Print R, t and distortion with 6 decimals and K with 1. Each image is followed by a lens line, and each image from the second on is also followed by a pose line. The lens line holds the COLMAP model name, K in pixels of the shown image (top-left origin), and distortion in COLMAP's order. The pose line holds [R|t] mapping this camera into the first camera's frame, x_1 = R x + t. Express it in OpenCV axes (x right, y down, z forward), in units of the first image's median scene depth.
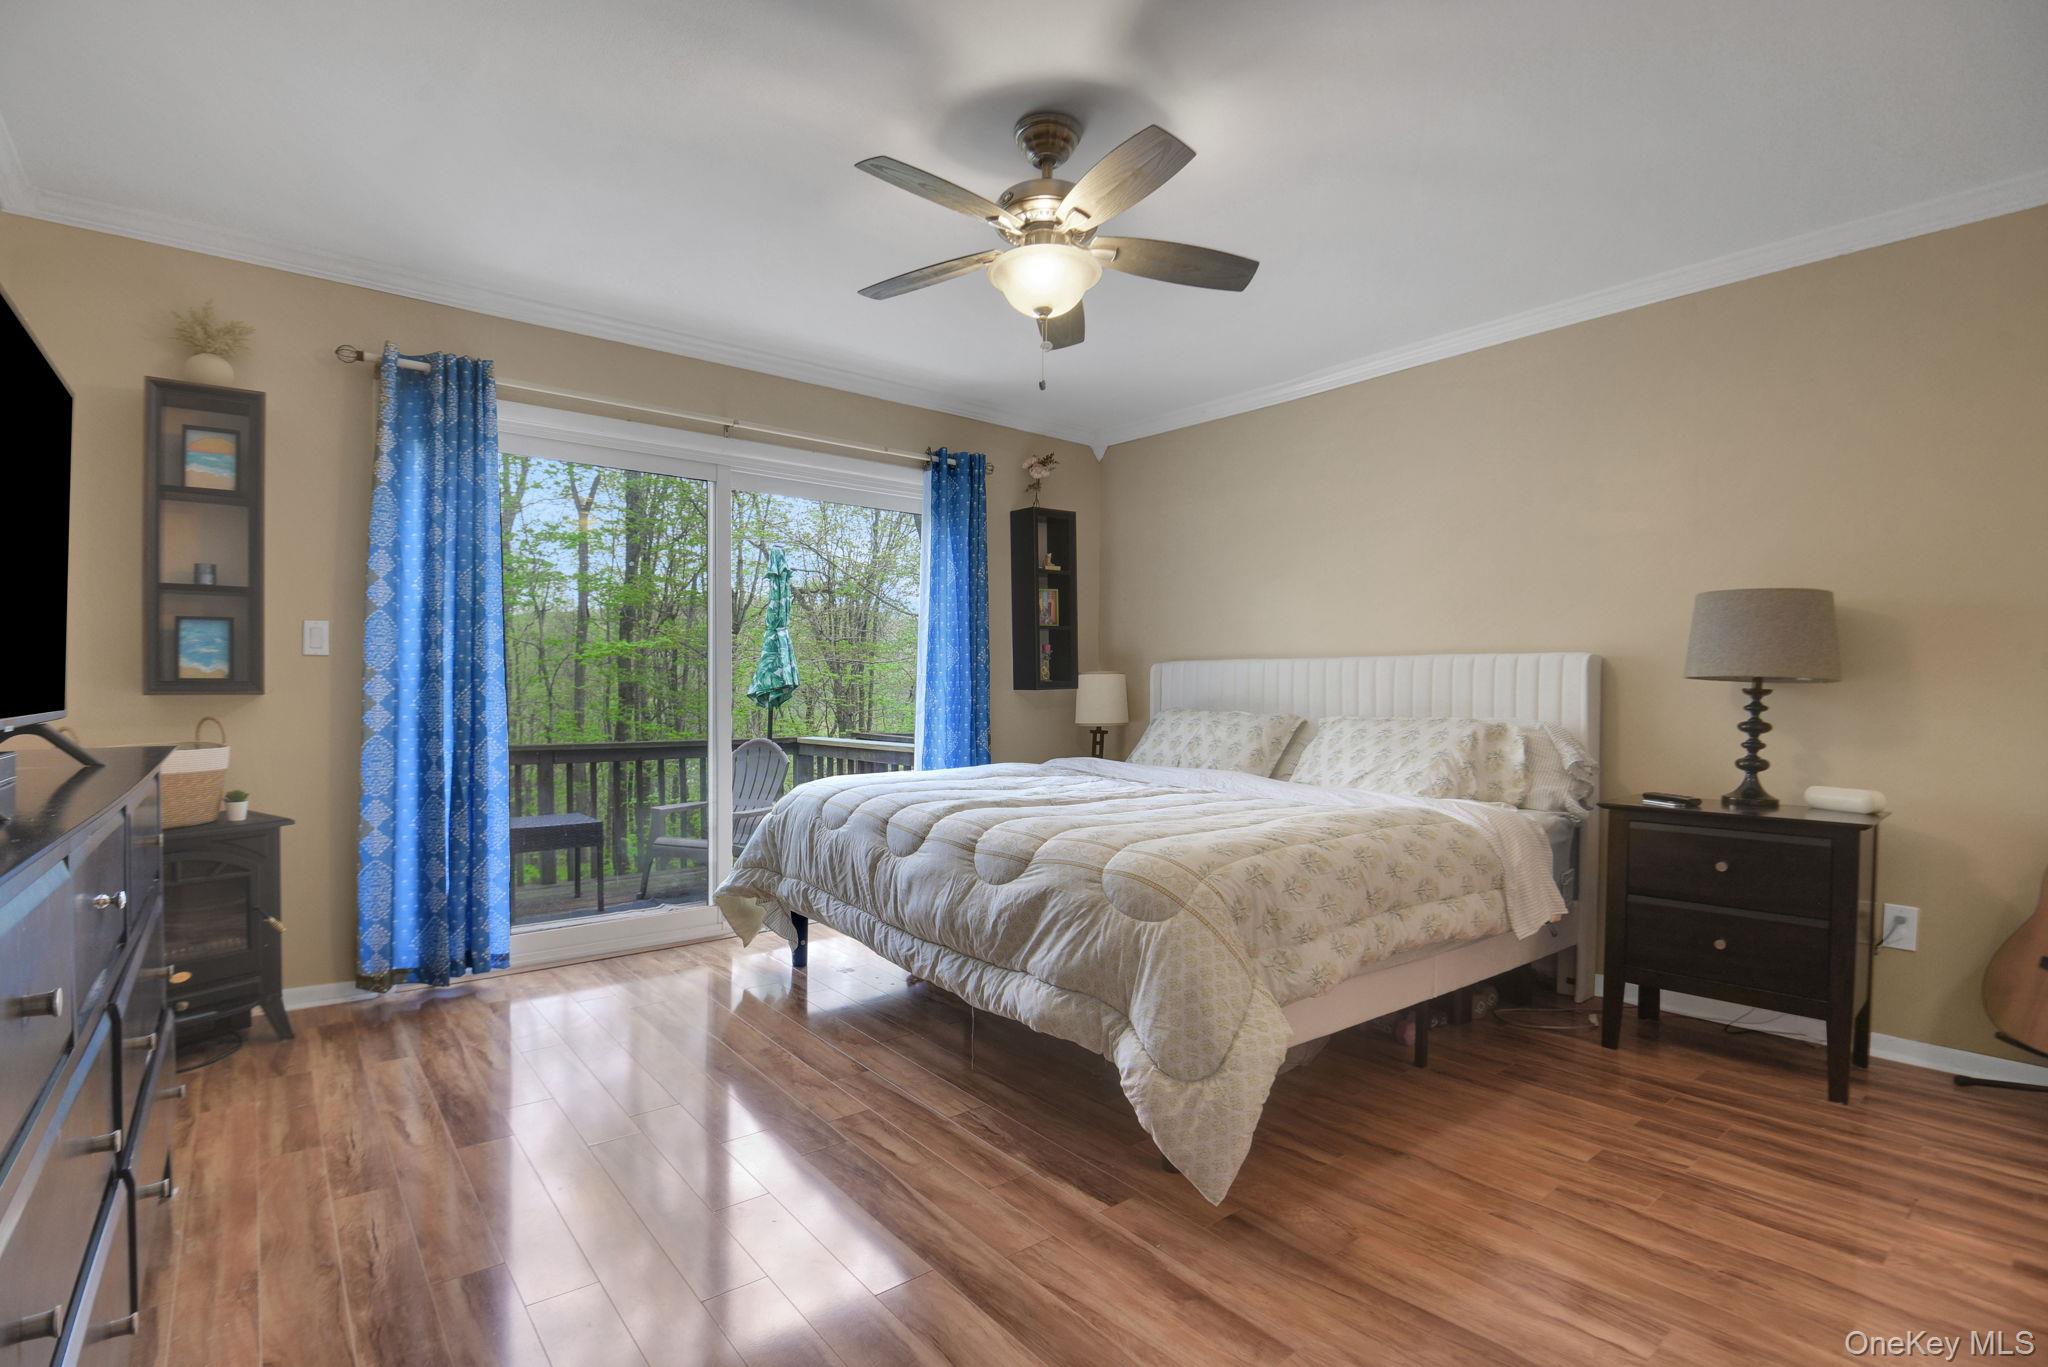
lens RADIAL K [[956.2, 0, 1013.1], [0, 956.2, 685.1], [0, 0, 1]] dist [-0.011229, -0.014360]
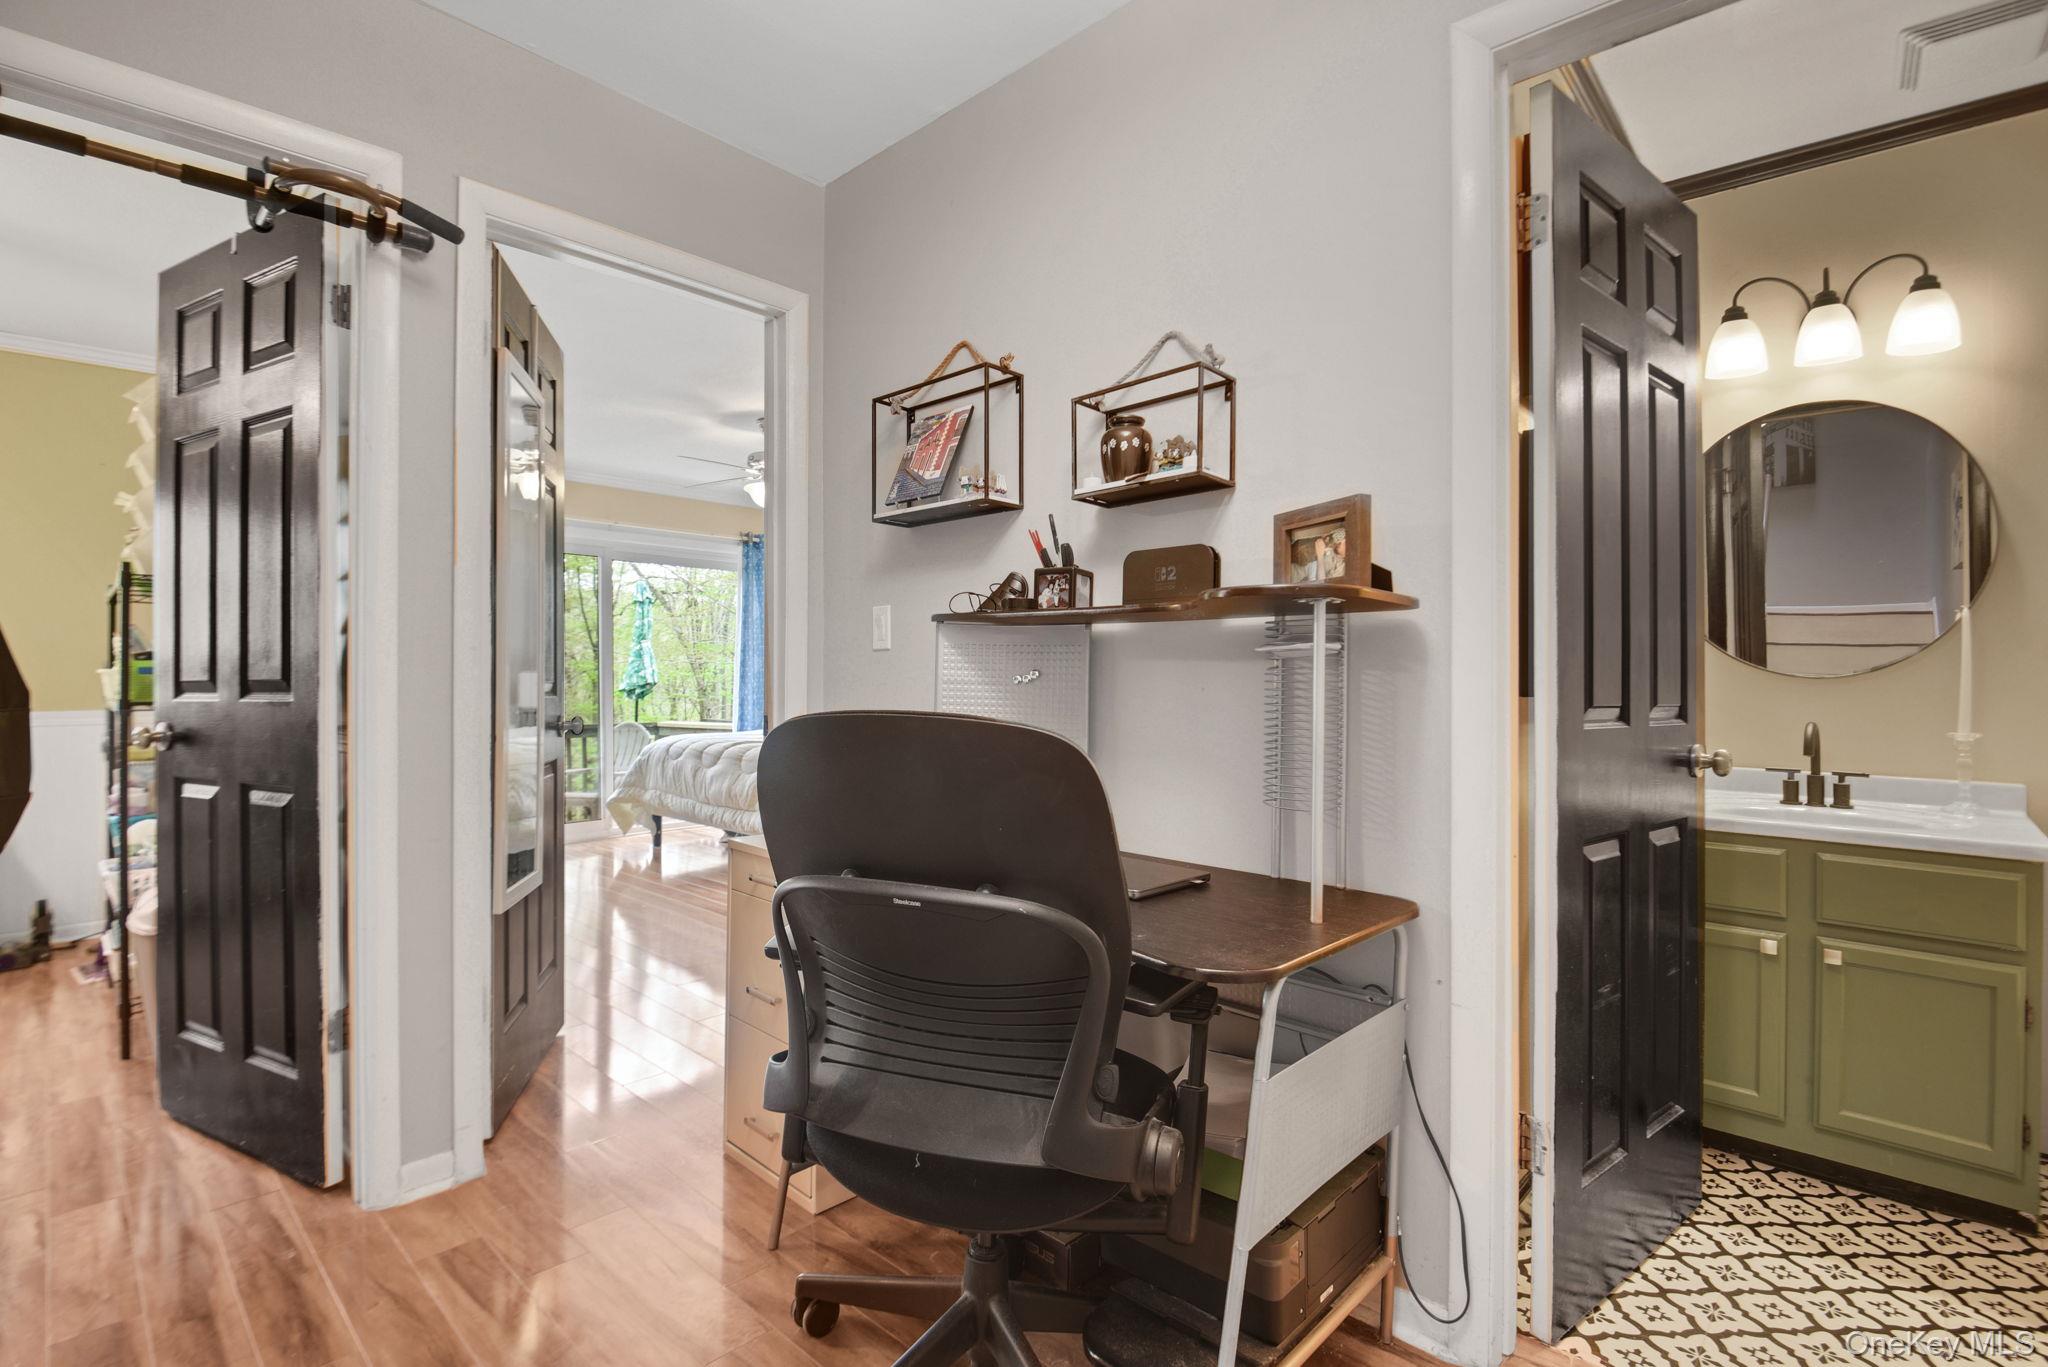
lens RADIAL K [[956.2, 0, 1013.1], [0, 956.2, 685.1], [0, 0, 1]] dist [-0.011229, -0.014360]
pose [[0.991450, -0.006162, 0.130340, 0.184414], [0.005723, 0.999977, 0.003745, 0.002905], [-0.130360, -0.002967, 0.991462, -0.765075]]
